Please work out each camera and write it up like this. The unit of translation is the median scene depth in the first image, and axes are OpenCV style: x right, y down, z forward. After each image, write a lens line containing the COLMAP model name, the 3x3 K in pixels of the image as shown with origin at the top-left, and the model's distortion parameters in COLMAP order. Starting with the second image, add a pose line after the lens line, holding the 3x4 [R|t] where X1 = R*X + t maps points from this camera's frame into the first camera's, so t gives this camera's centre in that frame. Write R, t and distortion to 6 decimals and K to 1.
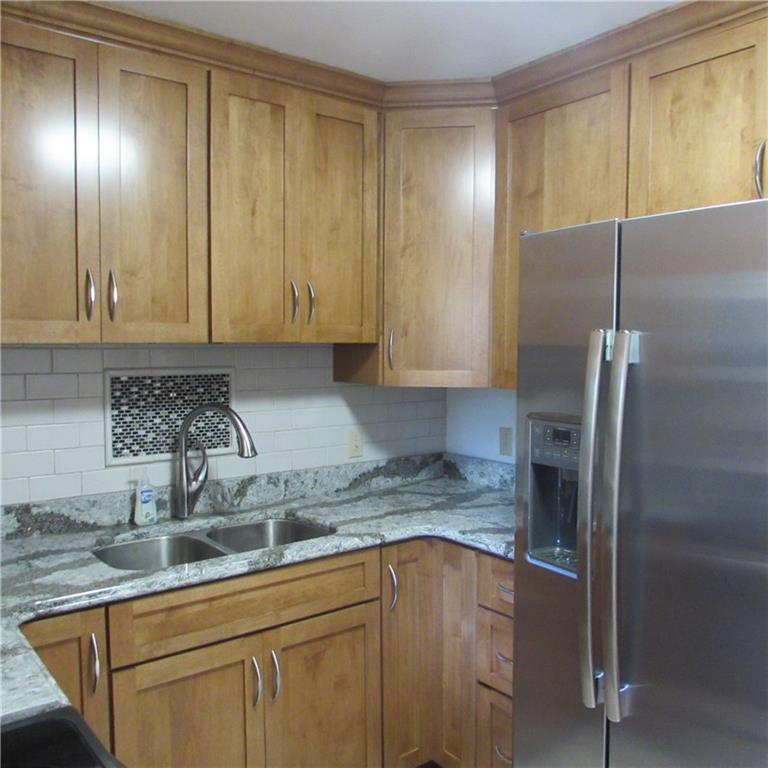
lens RADIAL K [[725.9, 0, 383.9], [0, 725.9, 388.3], [0, 0, 1]] dist [-0.033202, 0.000000]
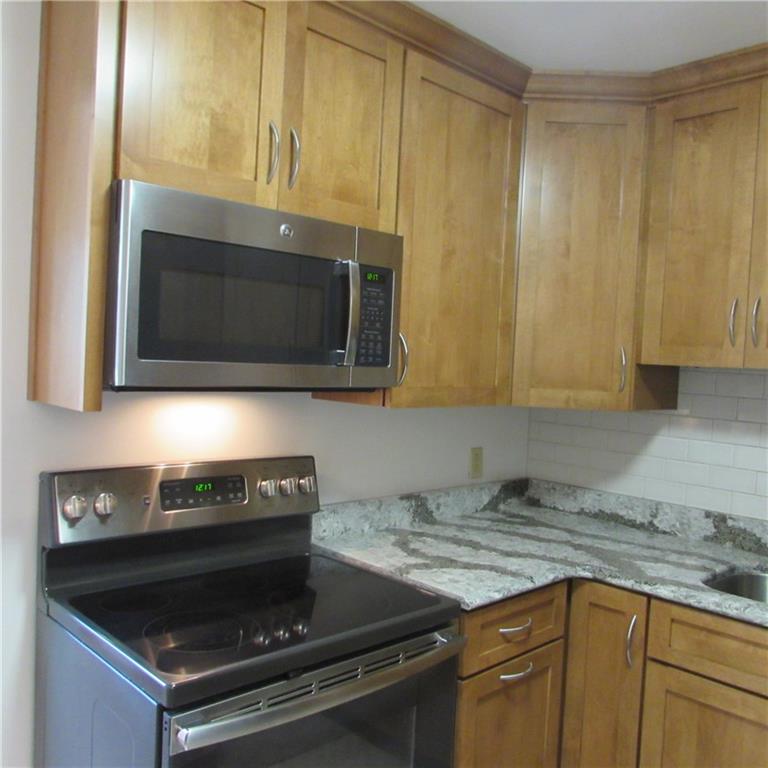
lens RADIAL K [[725.9, 0, 384.2], [0, 725.9, 381.2], [0, 0, 1]] dist [-0.033202, 0.000000]
pose [[0.106555, 0.038983, -0.993542, 0.635204], [-0.110315, 0.993526, 0.027152, -0.016834], [0.988168, 0.106710, 0.110165, 0.406375]]
